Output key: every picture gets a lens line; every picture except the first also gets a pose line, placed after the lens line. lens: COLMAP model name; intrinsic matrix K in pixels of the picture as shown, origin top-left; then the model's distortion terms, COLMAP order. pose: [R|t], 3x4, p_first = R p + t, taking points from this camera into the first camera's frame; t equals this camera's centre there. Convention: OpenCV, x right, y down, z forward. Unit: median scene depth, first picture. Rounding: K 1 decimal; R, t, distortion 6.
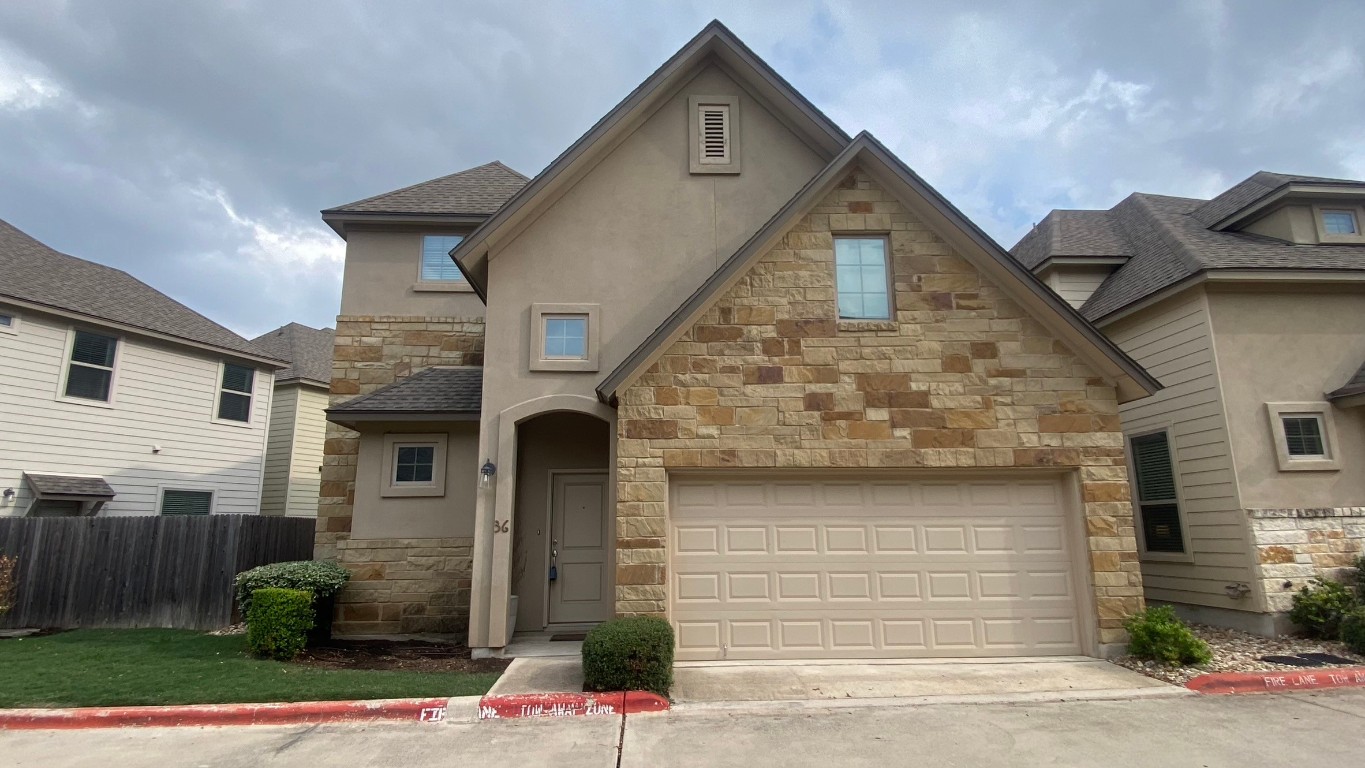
lens RADIAL K [[687.4, 0, 682.5], [0, 687.4, 384.0], [0, 0, 1]] dist [0.017822, -0.022425]
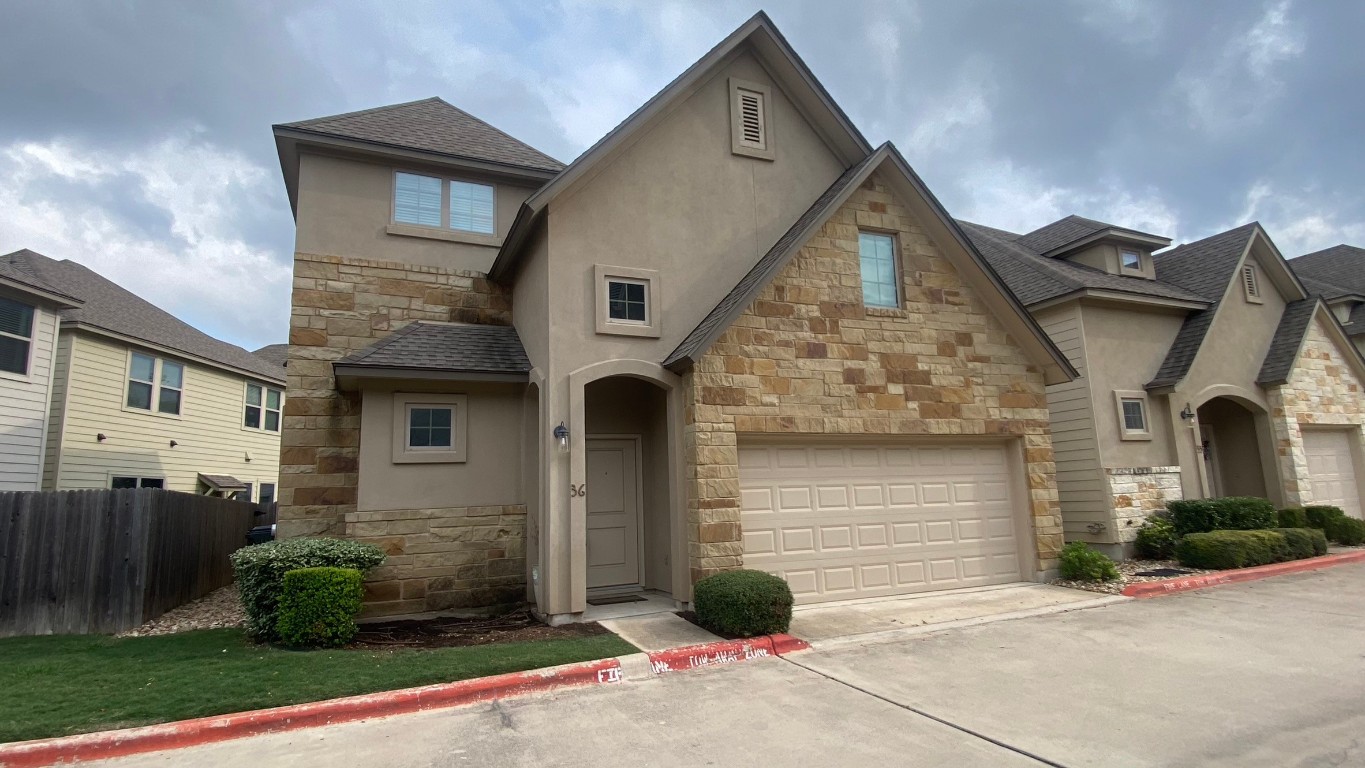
lens RADIAL K [[687.4, 0, 682.5], [0, 687.4, 384.0], [0, 0, 1]] dist [0.017822, -0.022425]
pose [[0.932101, 0.035761, 0.360428, -0.463687], [-0.047953, 0.998538, 0.024936, 0.023353], [-0.359009, -0.040526, 0.932454, 0.041613]]
